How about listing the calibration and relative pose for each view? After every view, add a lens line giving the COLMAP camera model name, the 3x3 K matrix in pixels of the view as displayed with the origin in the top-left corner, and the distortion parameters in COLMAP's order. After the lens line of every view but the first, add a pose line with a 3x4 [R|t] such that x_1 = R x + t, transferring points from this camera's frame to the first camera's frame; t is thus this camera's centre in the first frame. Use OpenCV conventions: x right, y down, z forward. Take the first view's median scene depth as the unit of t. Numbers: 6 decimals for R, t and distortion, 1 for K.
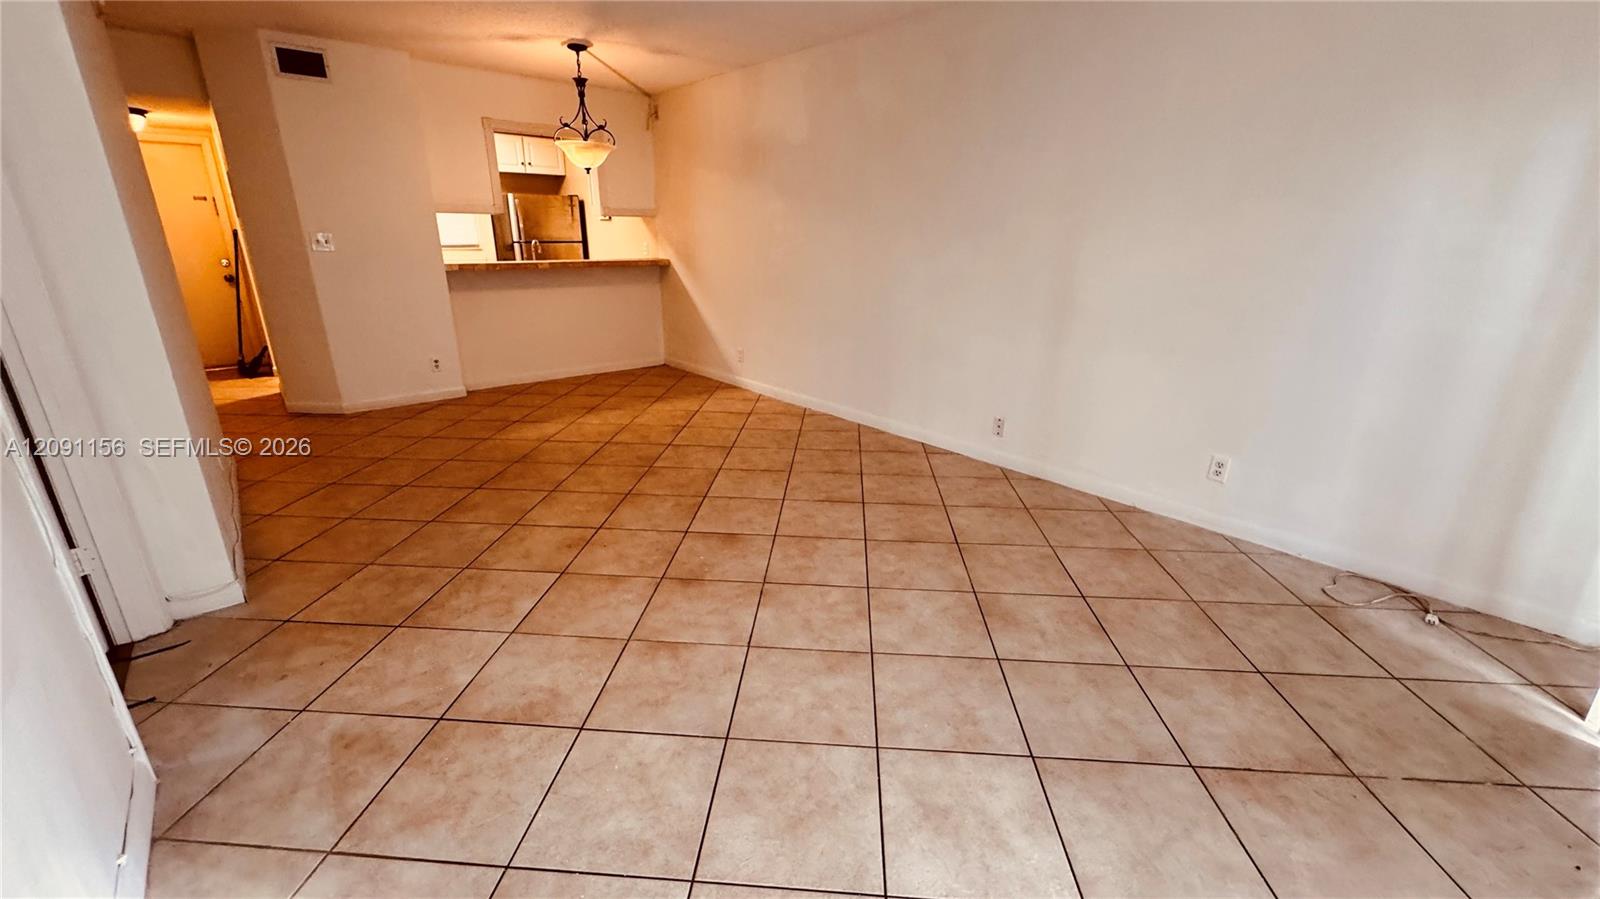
lens RADIAL K [[640.6, 0, 800.9], [0, 640.6, 446.6], [0, 0, 1]] dist [0.001087, 0.000178]
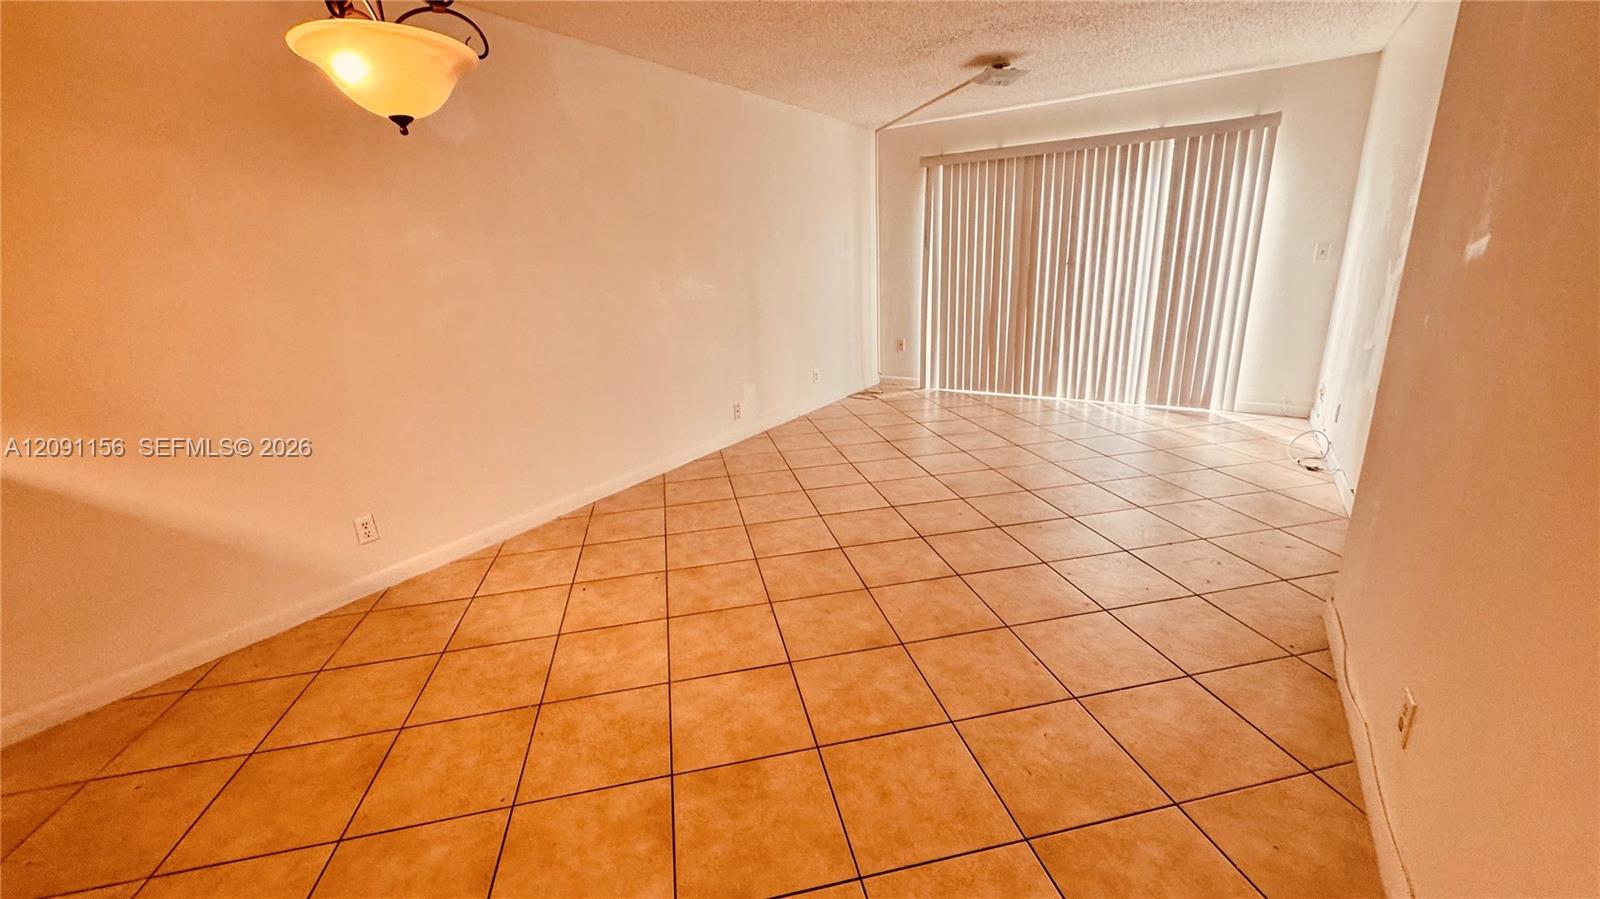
lens RADIAL K [[640.6, 0, 804.8], [0, 640.6, 447.1], [0, 0, 1]] dist [0.001087, 0.000178]
pose [[-0.288970, -0.272491, 0.917739, -0.865493], [0.337966, 0.867876, 0.364101, -0.363997], [-0.895698, 0.415379, -0.158697, 1.031525]]
